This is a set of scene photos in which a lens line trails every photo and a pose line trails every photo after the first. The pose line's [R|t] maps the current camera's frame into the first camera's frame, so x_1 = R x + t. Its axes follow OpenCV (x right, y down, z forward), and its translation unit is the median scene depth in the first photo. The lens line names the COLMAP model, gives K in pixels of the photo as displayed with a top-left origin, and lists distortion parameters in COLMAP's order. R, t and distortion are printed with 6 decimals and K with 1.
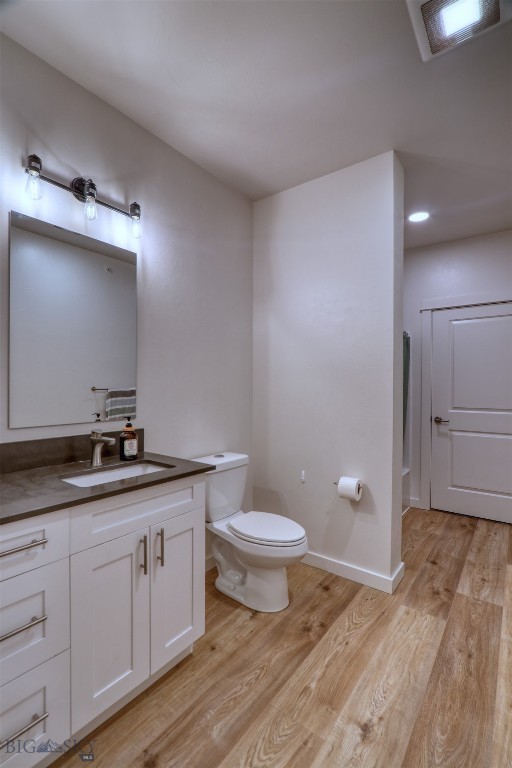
lens RADIAL K [[351.3, 0, 258.7], [0, 351.3, 385.3], [0, 0, 1]] dist [-0.020452, 0.002295]
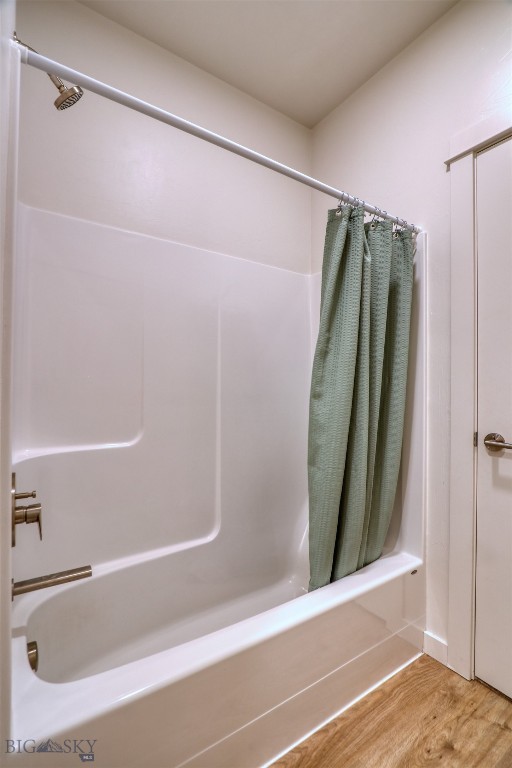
lens RADIAL K [[351.3, 0, 258.2], [0, 351.3, 386.6], [0, 0, 1]] dist [-0.020452, 0.002295]
pose [[0.946592, -0.003667, -0.322412, 0.750733], [-0.000632, 0.999912, -0.013227, 0.086522], [0.322432, 0.012724, 0.946507, 1.086774]]
